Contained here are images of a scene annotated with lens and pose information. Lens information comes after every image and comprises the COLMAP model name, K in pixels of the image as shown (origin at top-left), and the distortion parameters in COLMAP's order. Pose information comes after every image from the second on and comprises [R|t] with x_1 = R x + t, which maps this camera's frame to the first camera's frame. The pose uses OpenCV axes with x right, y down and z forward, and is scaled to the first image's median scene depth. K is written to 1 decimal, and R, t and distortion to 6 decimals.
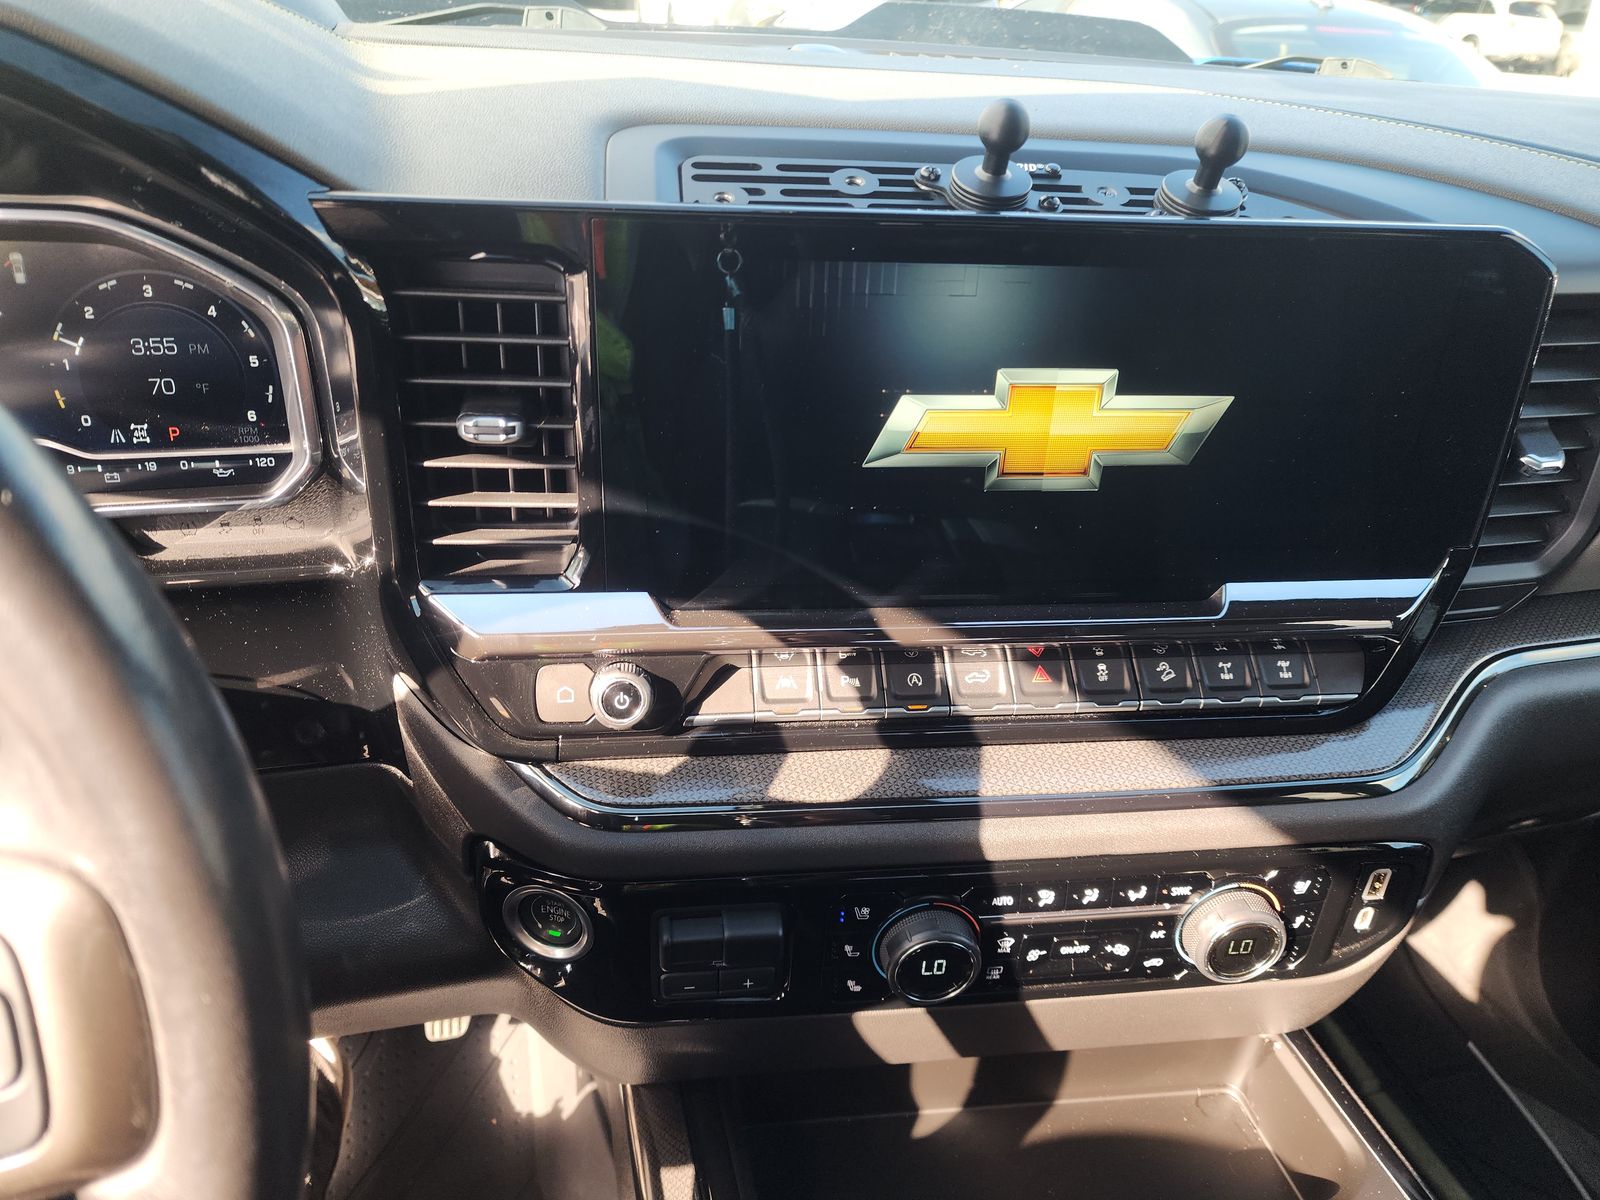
lens RADIAL K [[1062.5, 0, 800.0], [0, 1062.5, 600.0], [0, 0, 1]] dist [0.008658, -0.028812]
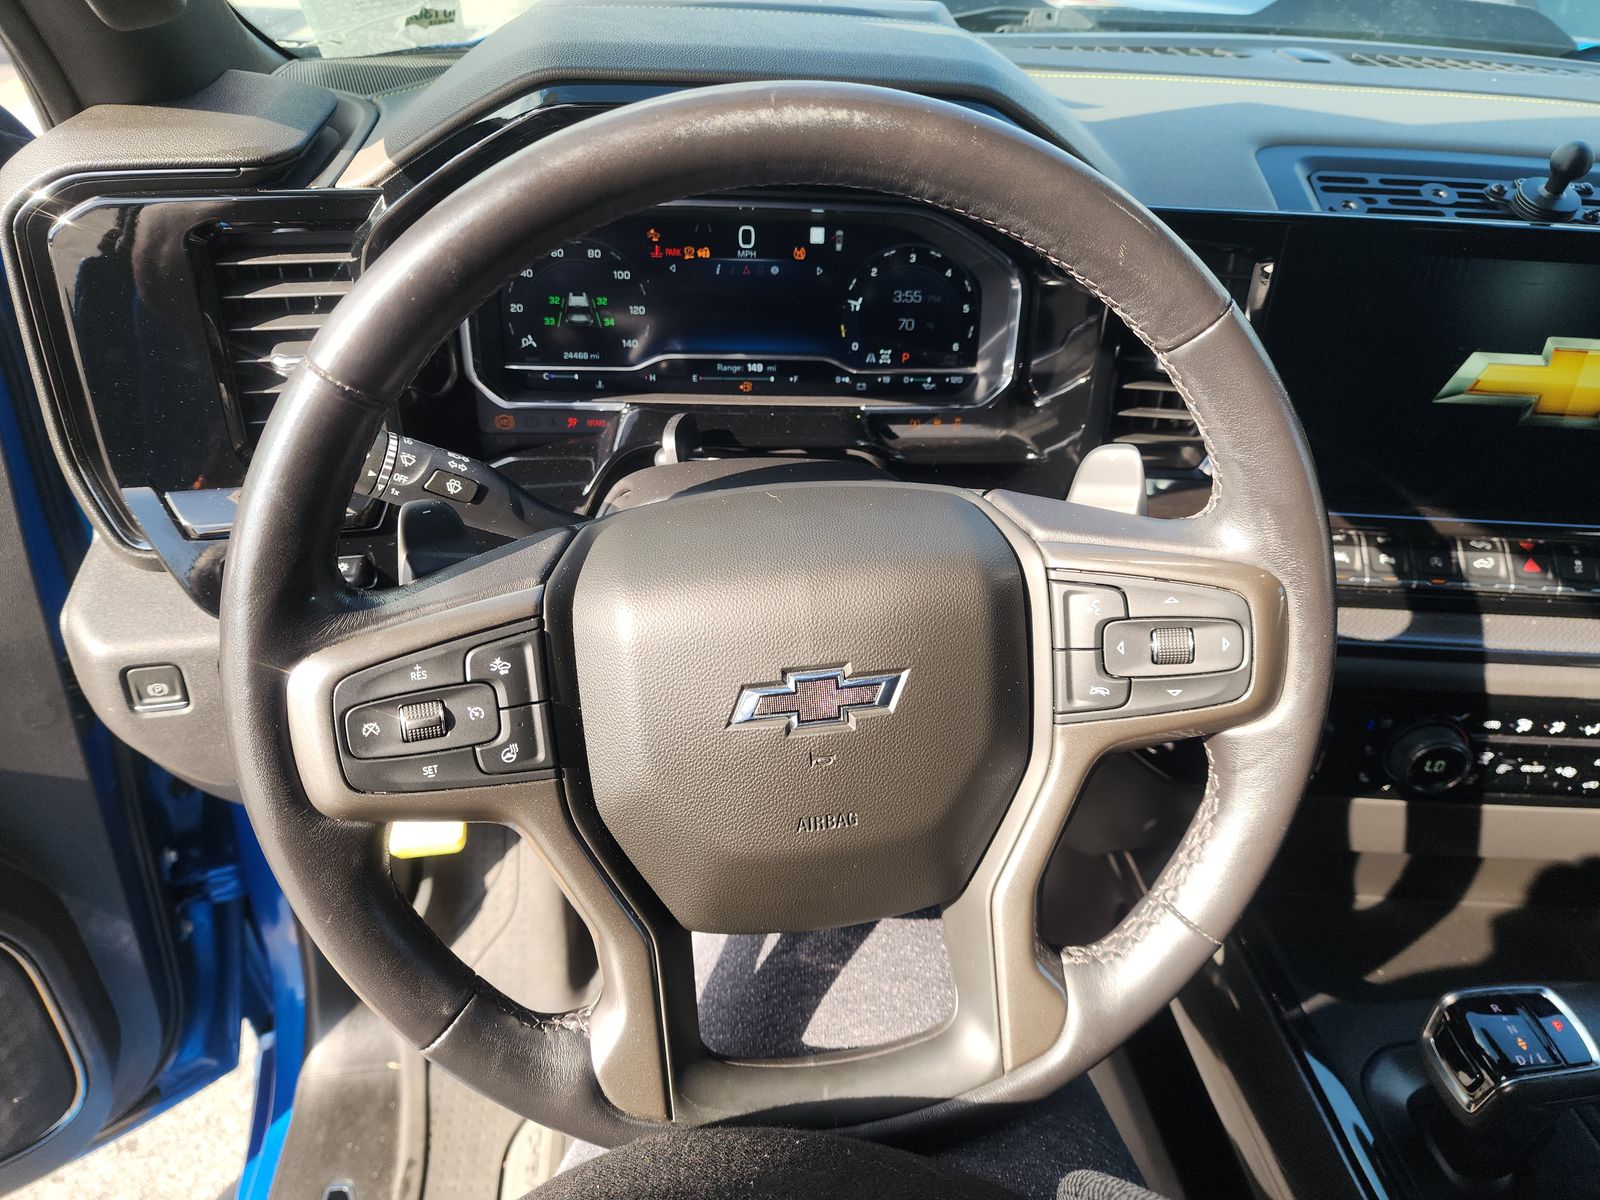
lens RADIAL K [[1062.9, 0, 802.0], [0, 1062.9, 606.8], [0, 0, 1]] dist [-0.027930, 0.000205]
pose [[0.985579, 0.072565, -0.152866, -0.489262], [-0.061861, 0.995363, 0.073659, 0.084319], [0.157502, -0.063141, 0.985498, -0.471231]]
